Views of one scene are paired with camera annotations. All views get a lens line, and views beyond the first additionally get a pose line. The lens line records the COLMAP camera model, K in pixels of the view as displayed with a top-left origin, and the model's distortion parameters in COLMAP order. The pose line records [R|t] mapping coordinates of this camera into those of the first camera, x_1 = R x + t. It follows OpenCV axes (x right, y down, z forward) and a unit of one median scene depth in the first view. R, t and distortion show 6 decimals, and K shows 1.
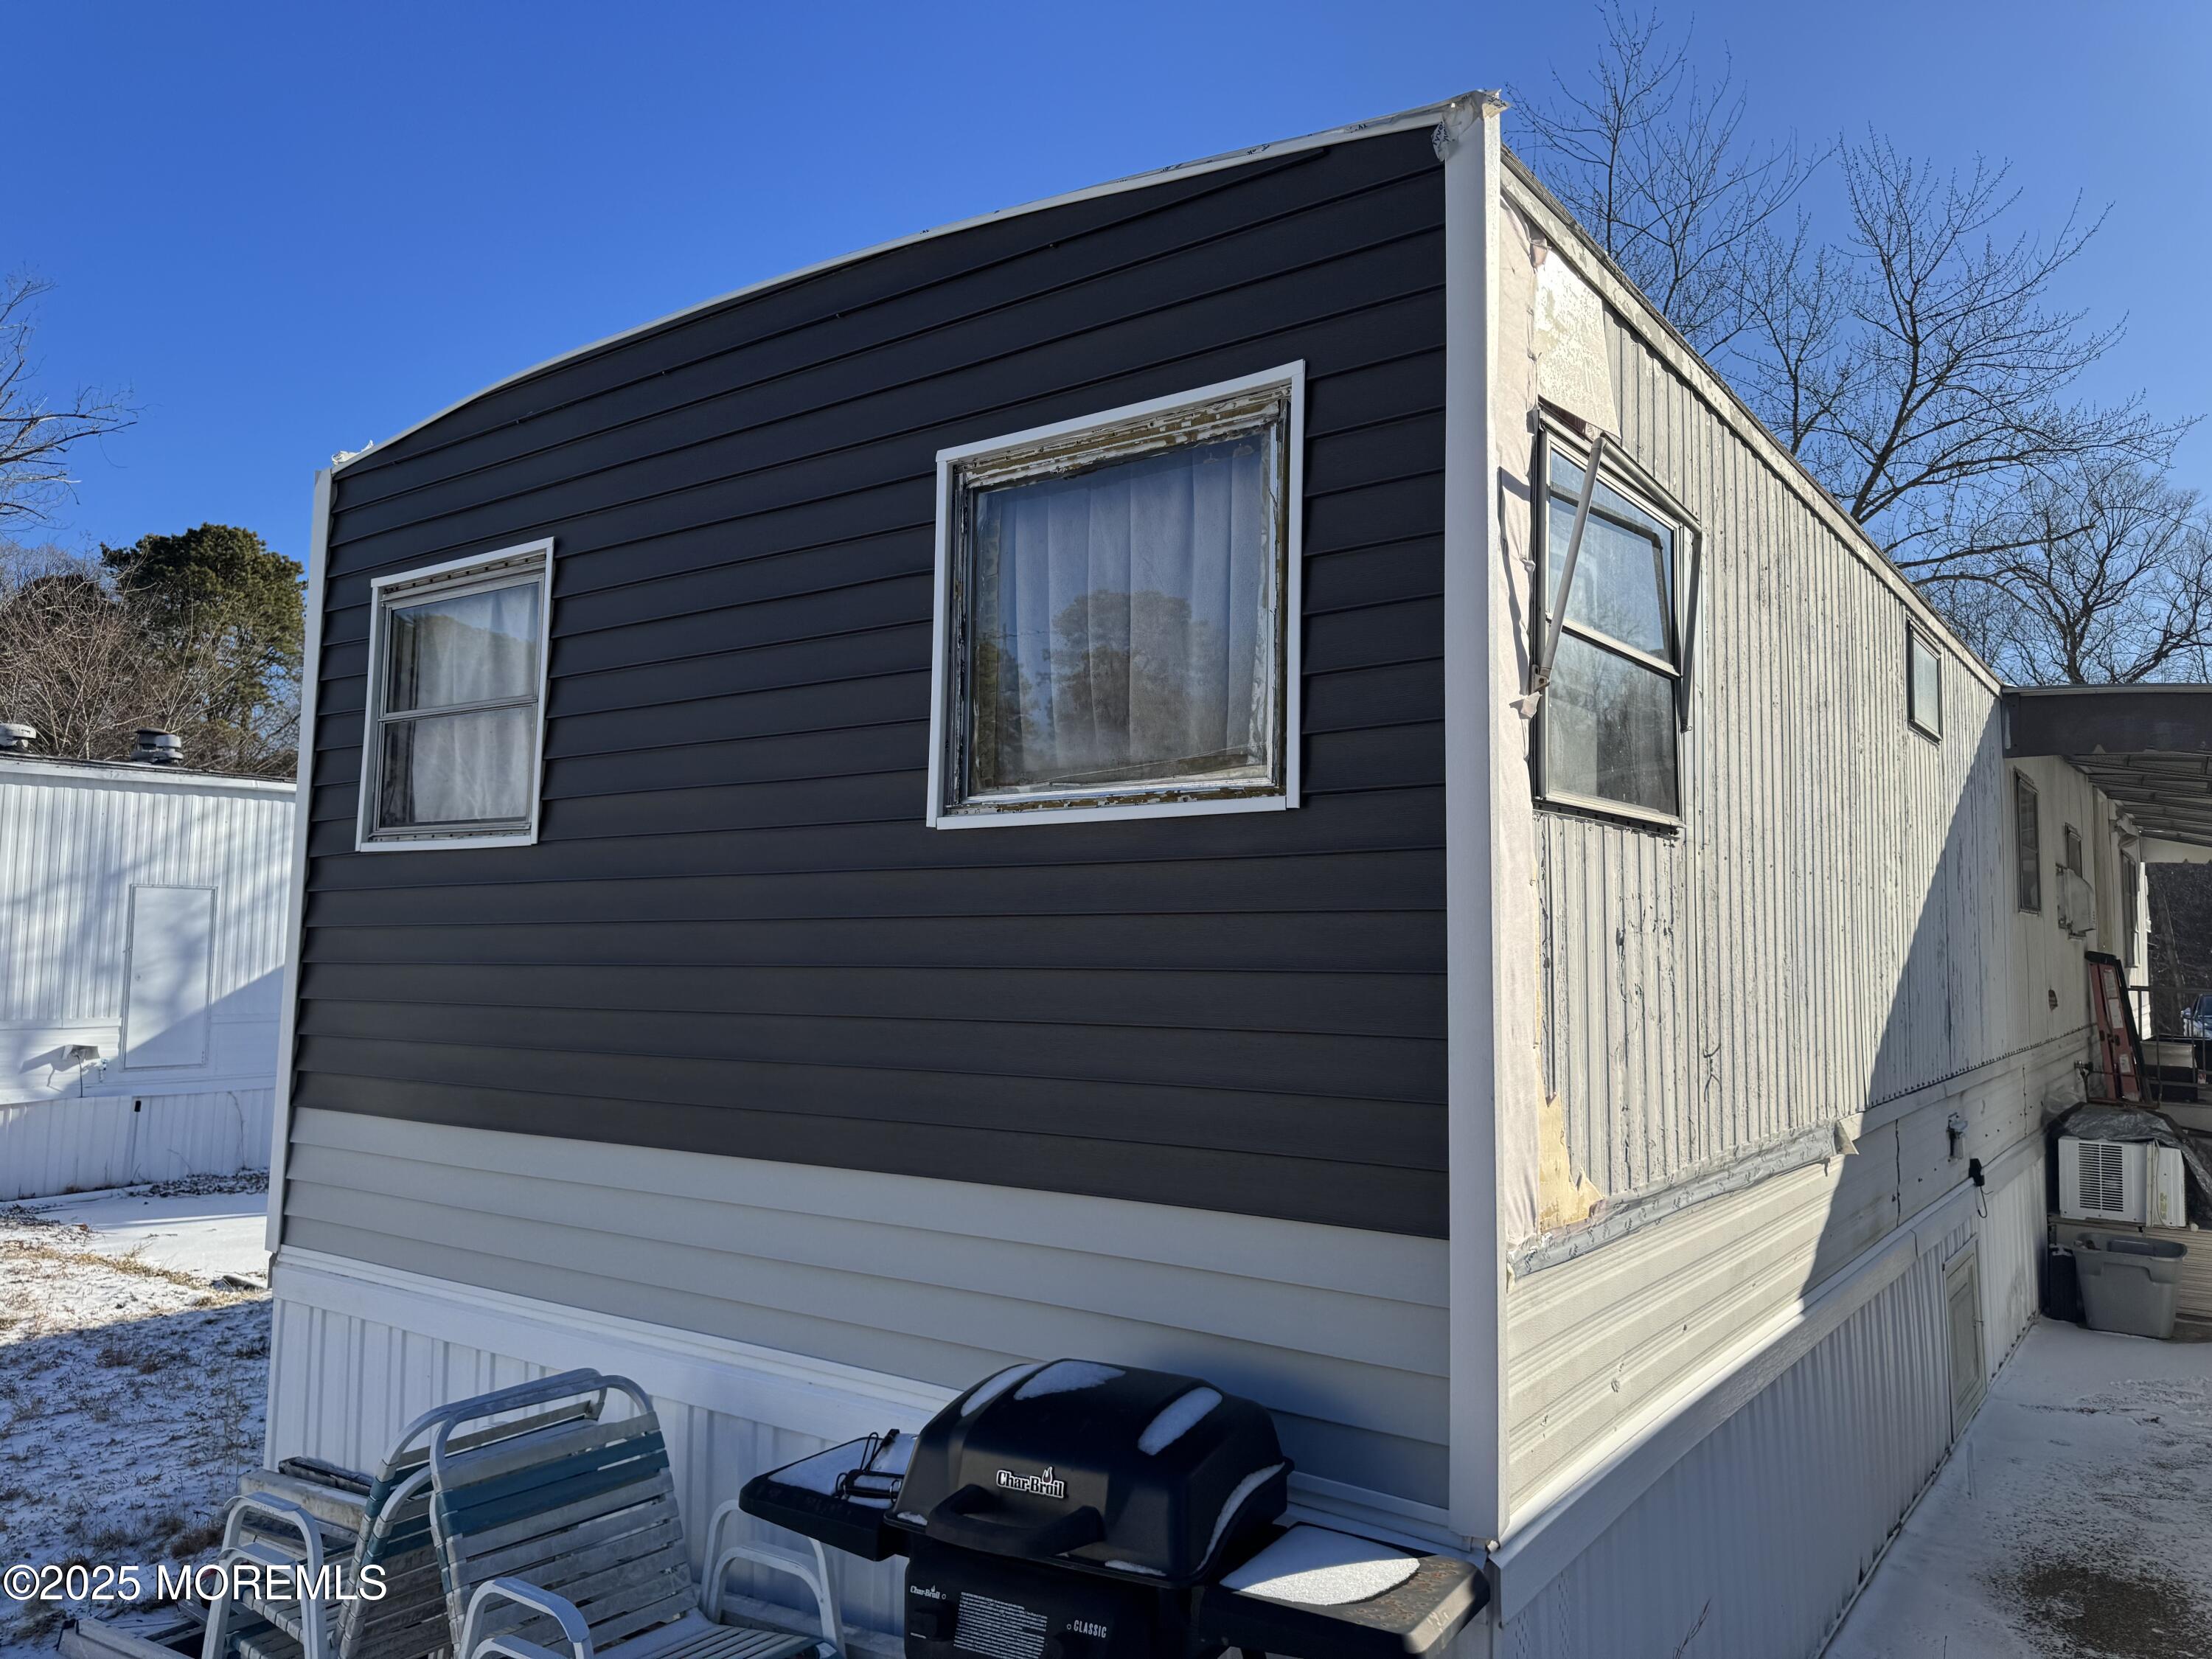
lens RADIAL K [[1566.0, 0, 1106.0], [0, 1566.0, 829.5], [0, 0, 1]] dist [0.002866, -0.004218]
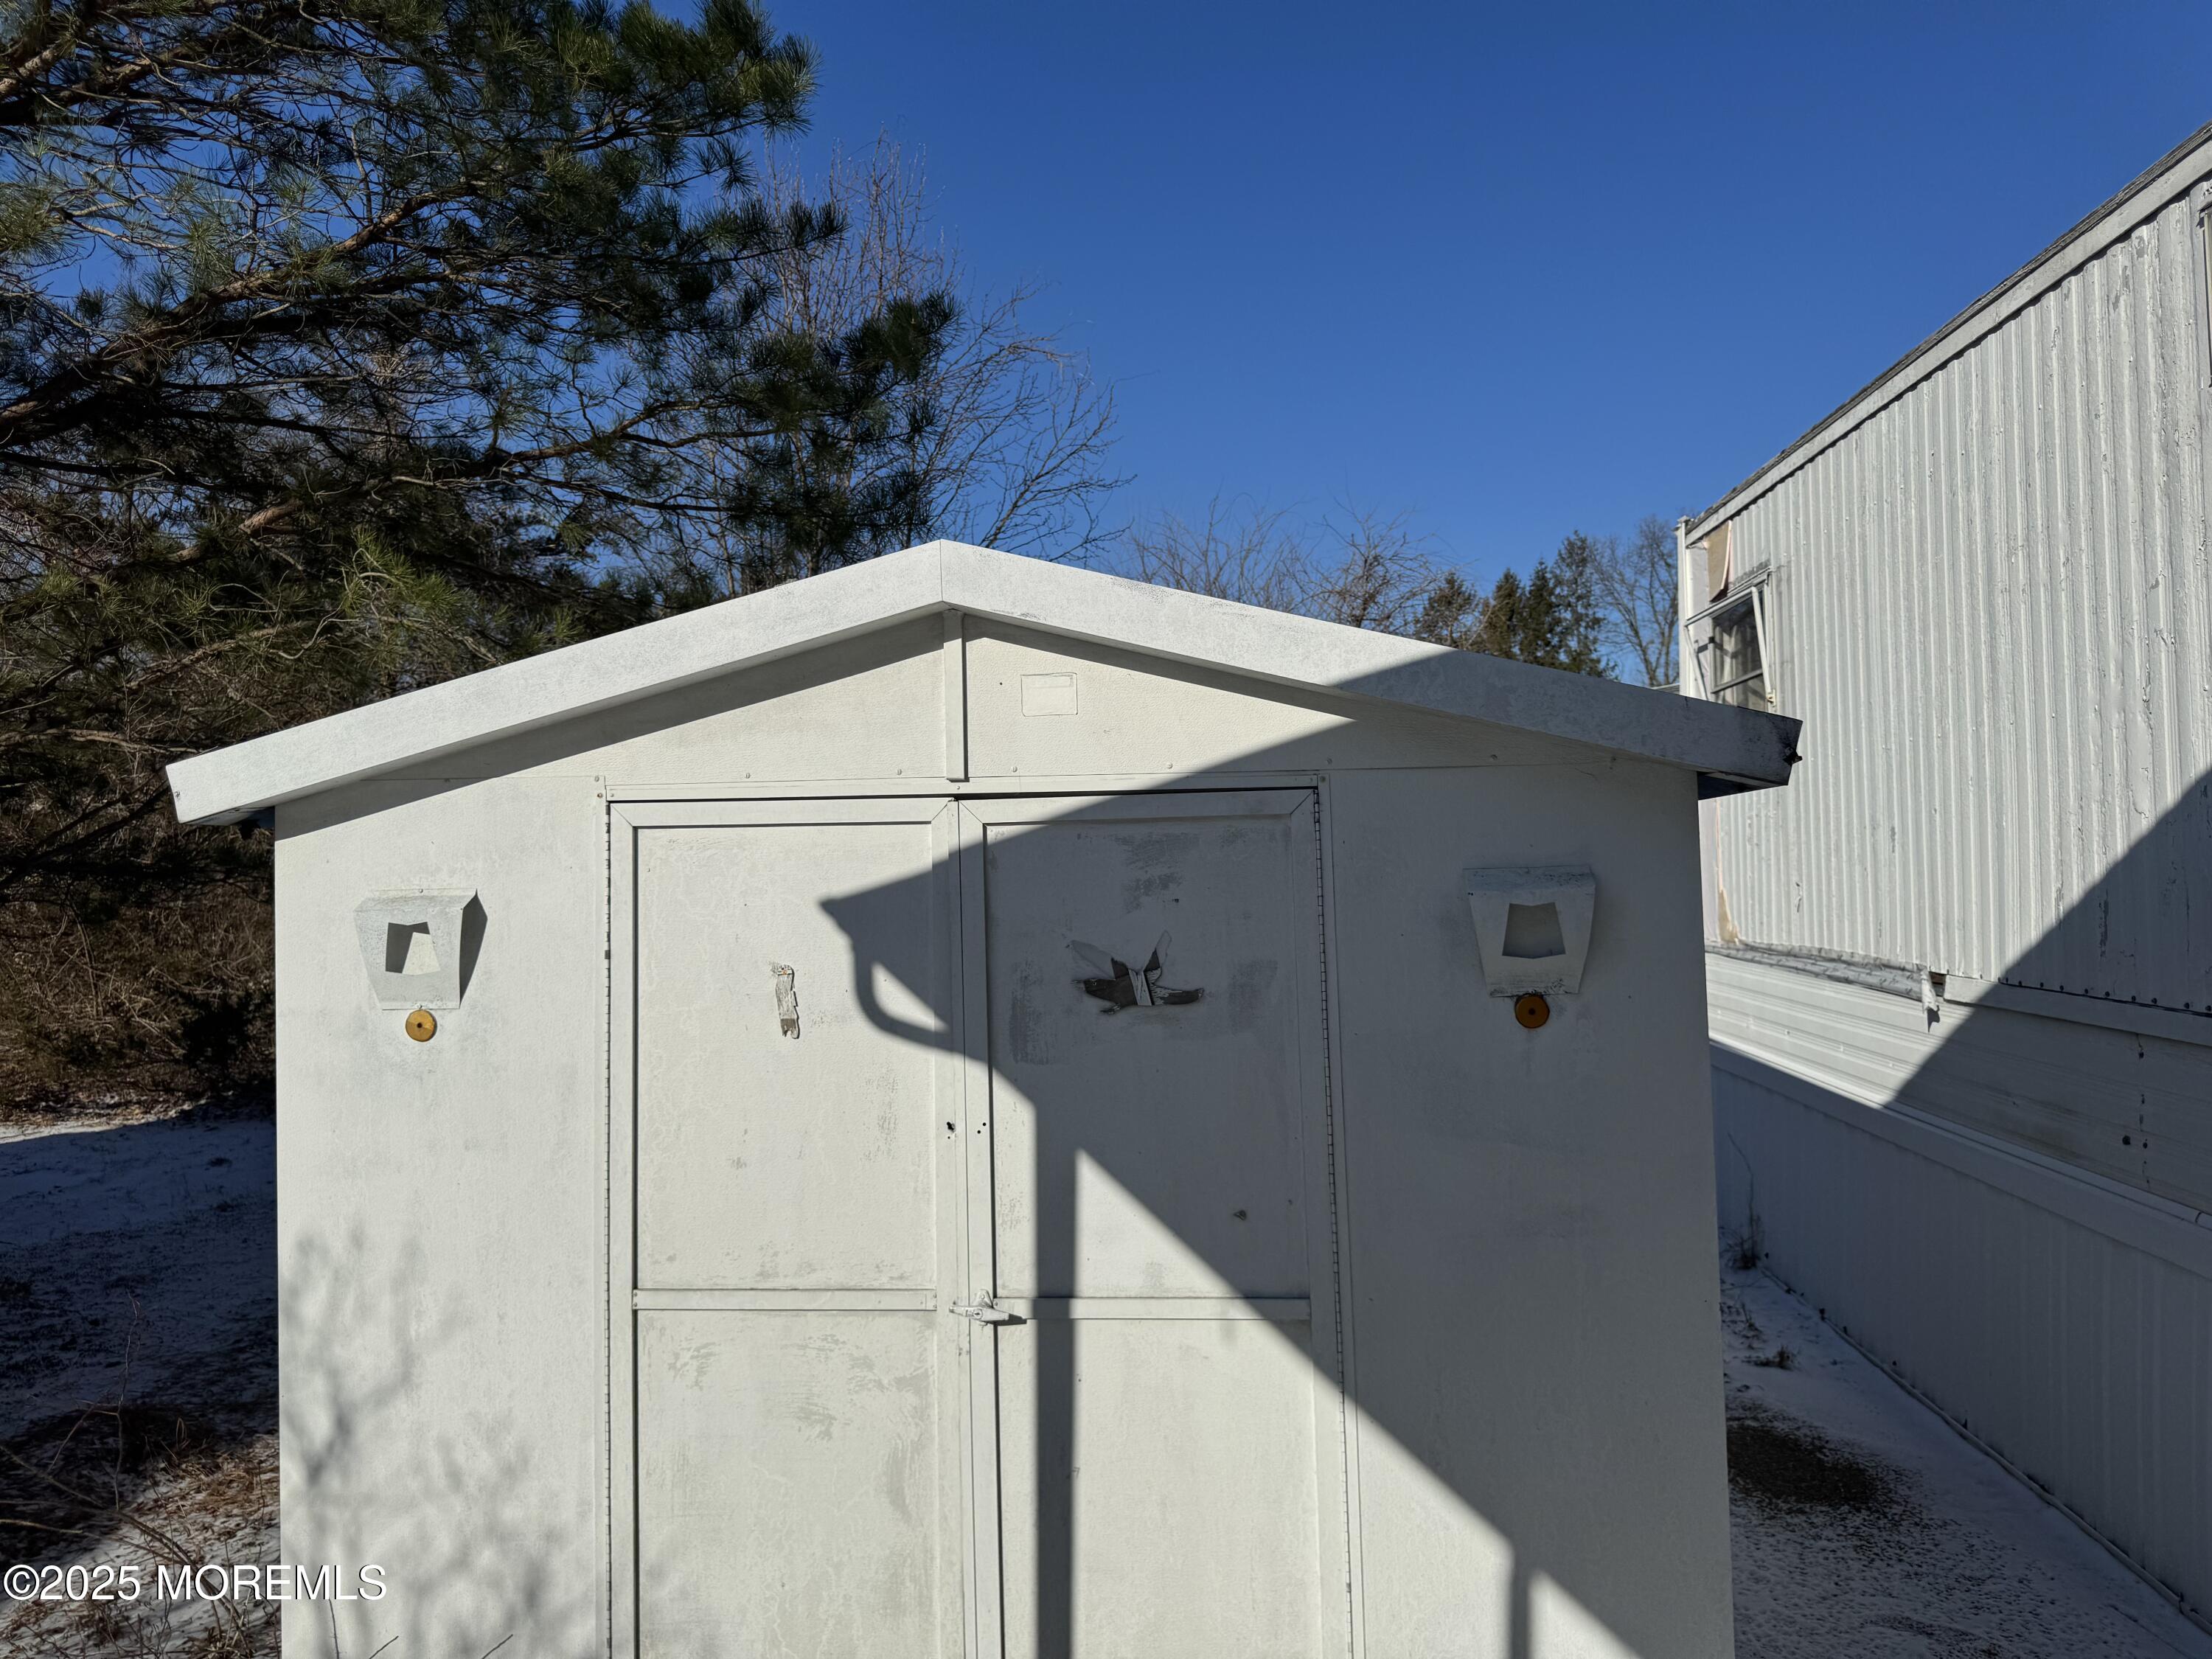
lens RADIAL K [[1566.0, 0, 1106.0], [0, 1566.0, 829.5], [0, 0, 1]] dist [0.002866, -0.004218]
pose [[-0.856326, -0.005405, -0.516407, 1.432501], [0.052073, 0.993945, -0.096753, 0.161145], [0.513803, -0.109743, -0.850860, 1.568280]]
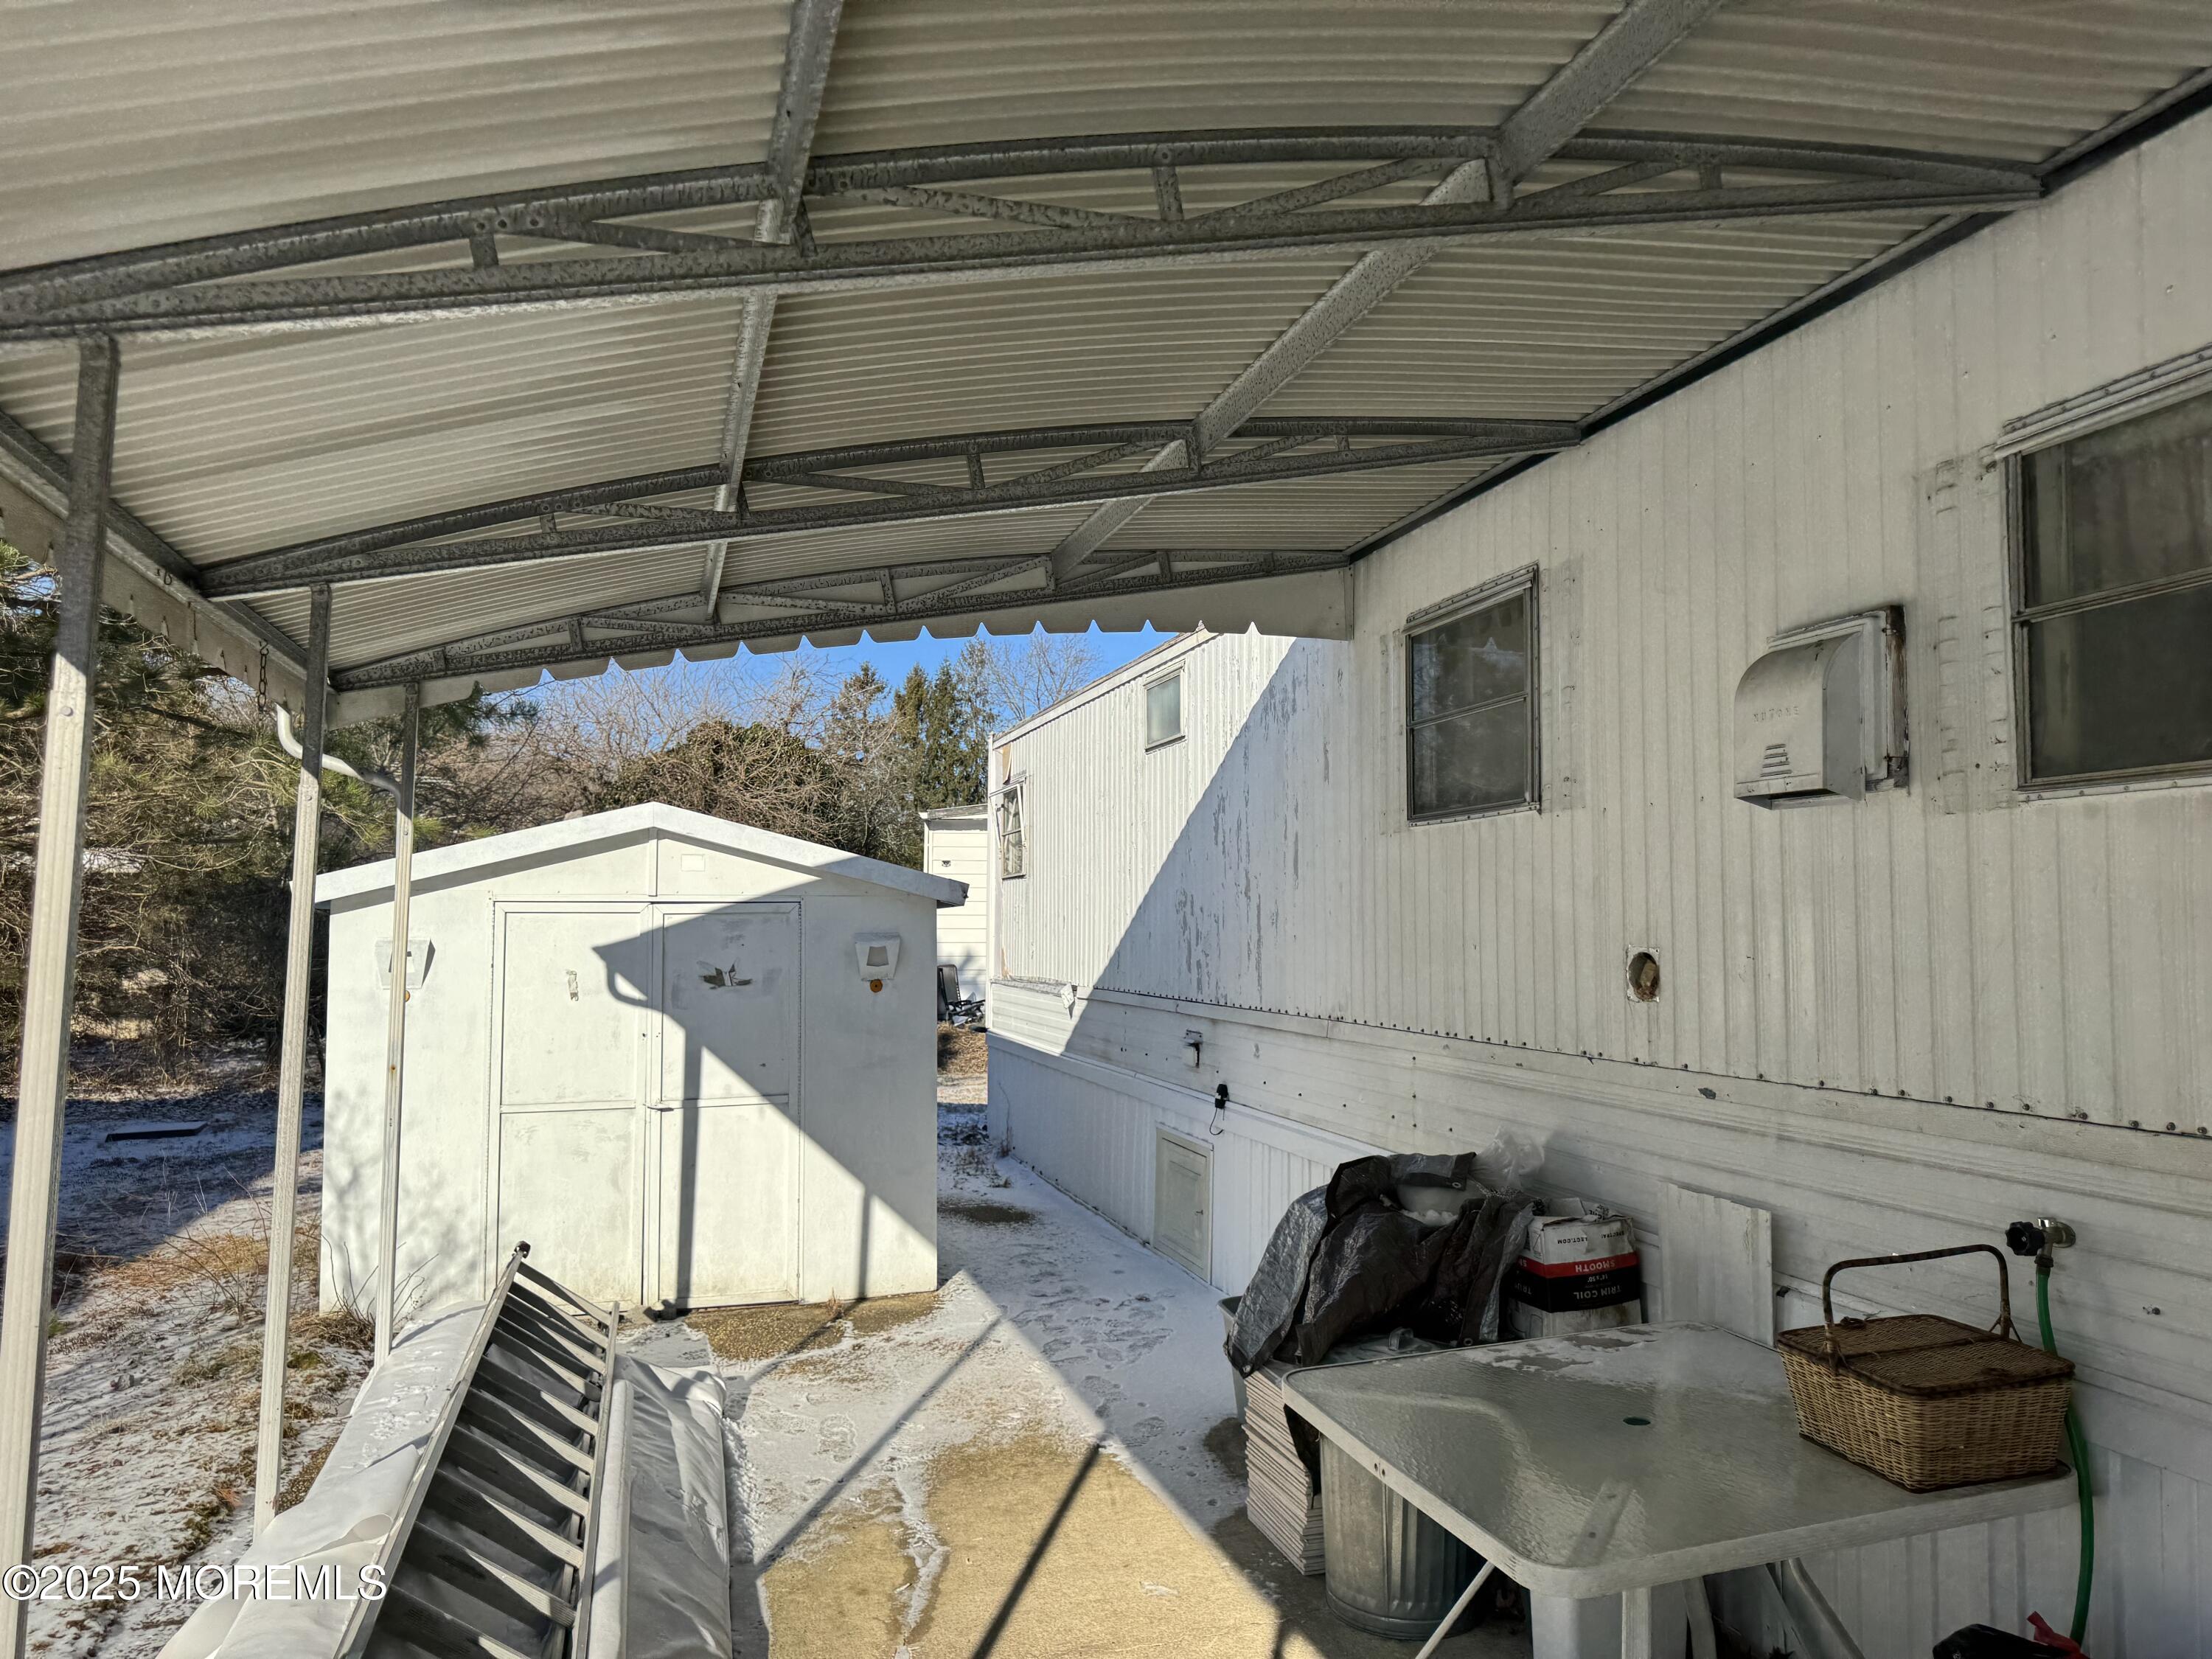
lens RADIAL K [[1566.0, 0, 1106.0], [0, 1566.0, 829.5], [0, 0, 1]] dist [0.002866, -0.004218]
pose [[-0.610012, -0.054557, -0.790512, 2.133004], [0.061319, 0.991385, -0.115738, 0.221763], [0.790016, -0.119075, -0.601411, 2.320675]]
